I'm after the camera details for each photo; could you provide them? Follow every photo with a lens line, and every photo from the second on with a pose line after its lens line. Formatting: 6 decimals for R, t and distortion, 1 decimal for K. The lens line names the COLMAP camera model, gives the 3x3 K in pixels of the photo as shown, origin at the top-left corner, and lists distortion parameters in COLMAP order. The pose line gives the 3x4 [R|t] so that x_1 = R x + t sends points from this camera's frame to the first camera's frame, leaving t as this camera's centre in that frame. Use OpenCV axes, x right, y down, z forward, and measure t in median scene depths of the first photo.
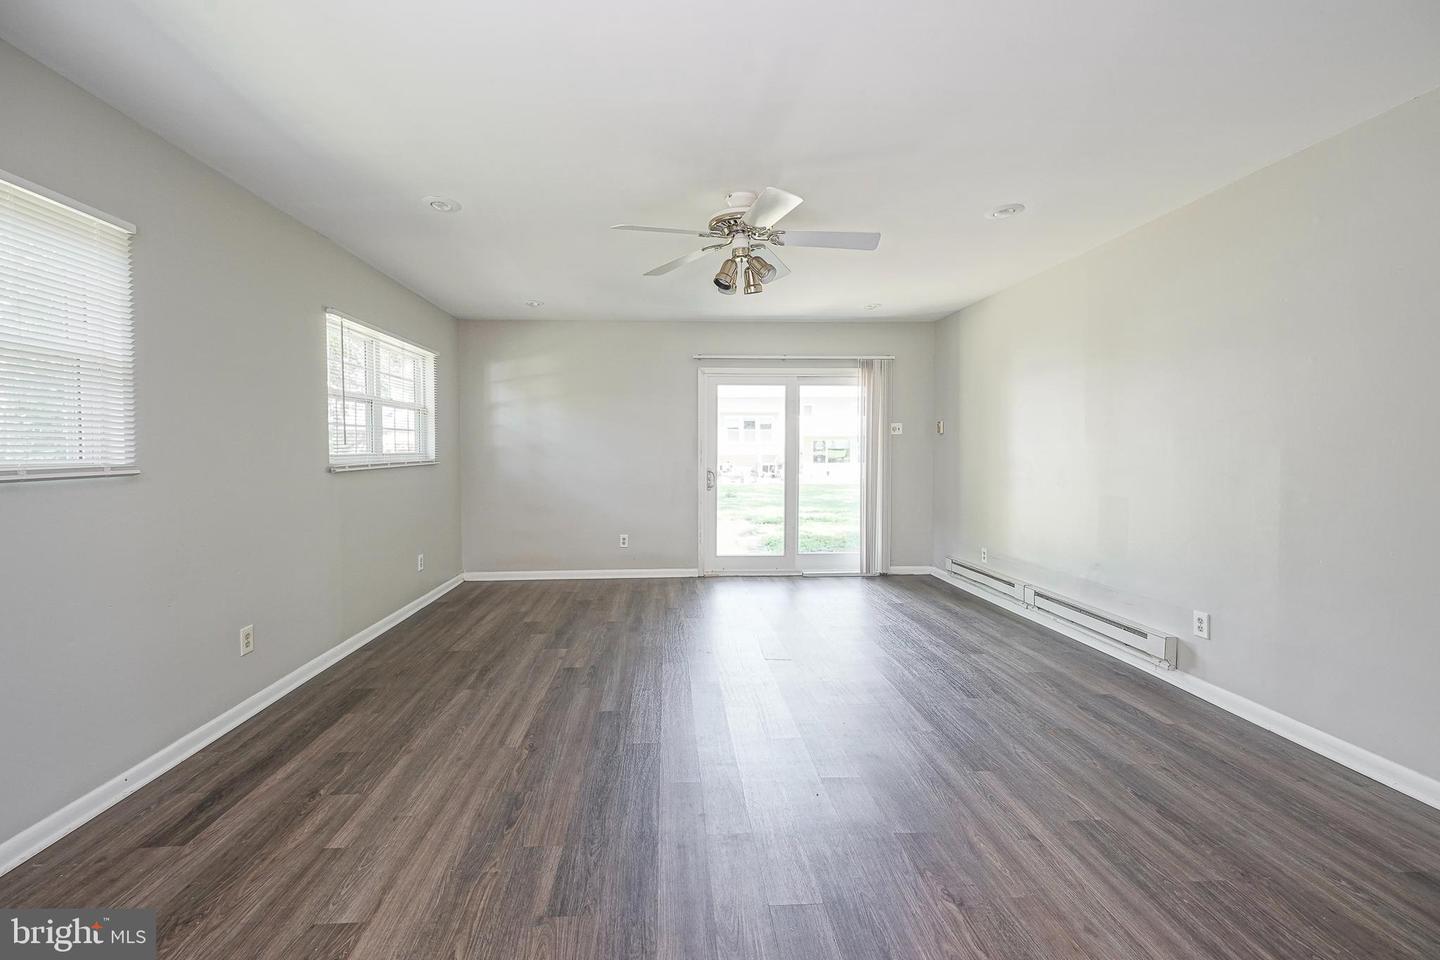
lens RADIAL K [[598.8, 0, 705.8], [0, 598.8, 471.7], [0, 0, 1]] dist [-0.004166, 0.000973]
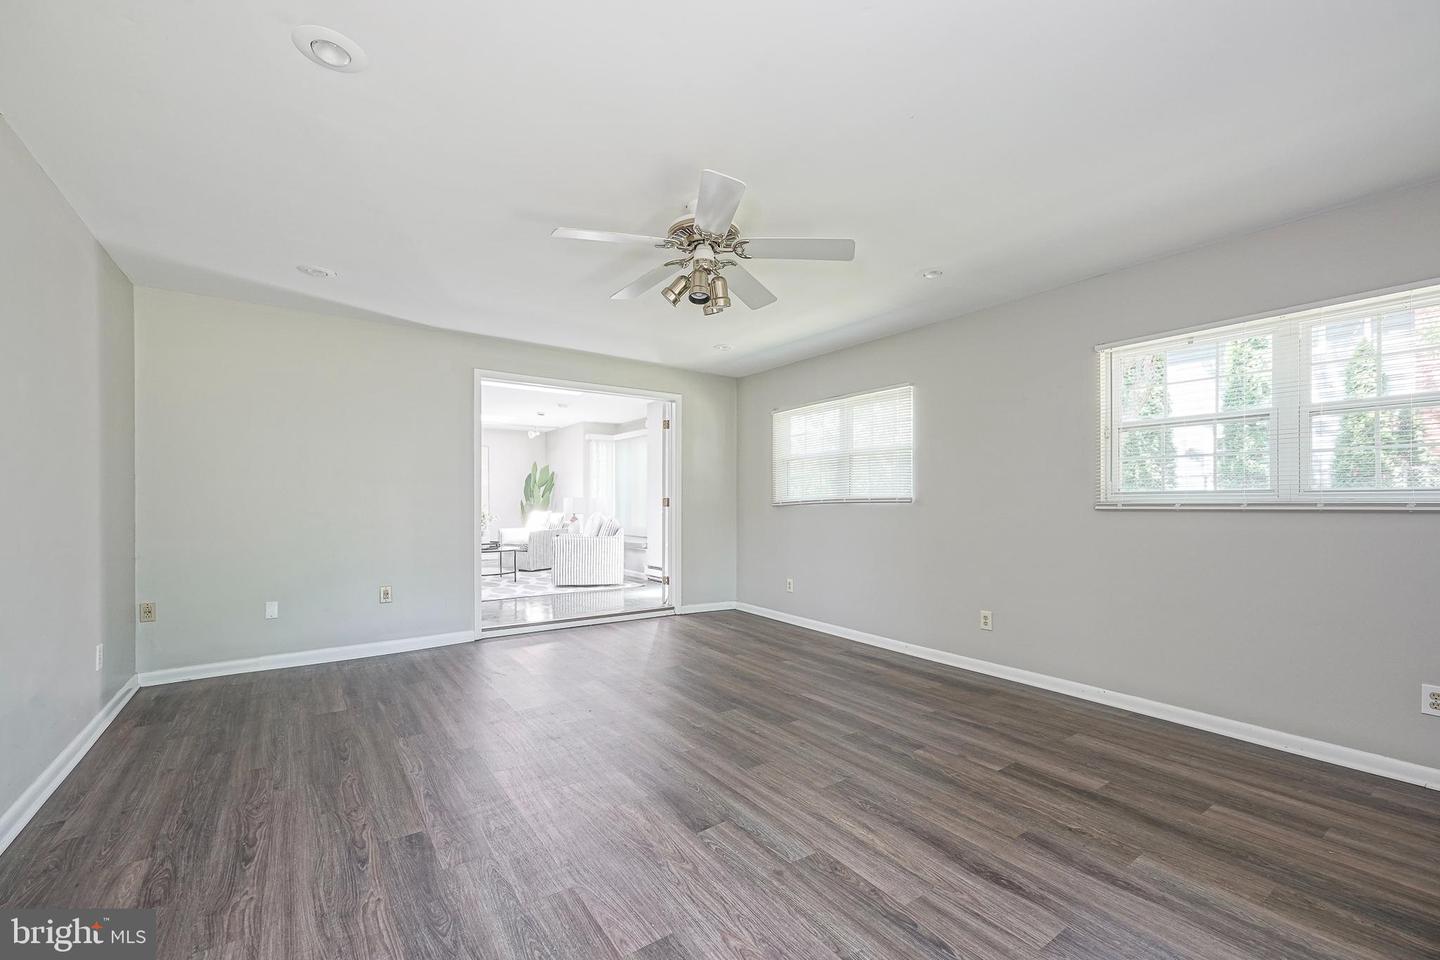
lens RADIAL K [[598.8, 0, 707.7], [0, 598.8, 490.5], [0, 0, 1]] dist [-0.004166, 0.000973]
pose [[-0.864980, -0.006313, -0.501766, 0.484106], [-0.016136, 0.999754, 0.015238, -0.038203], [0.501546, 0.021278, -0.864869, 1.704427]]
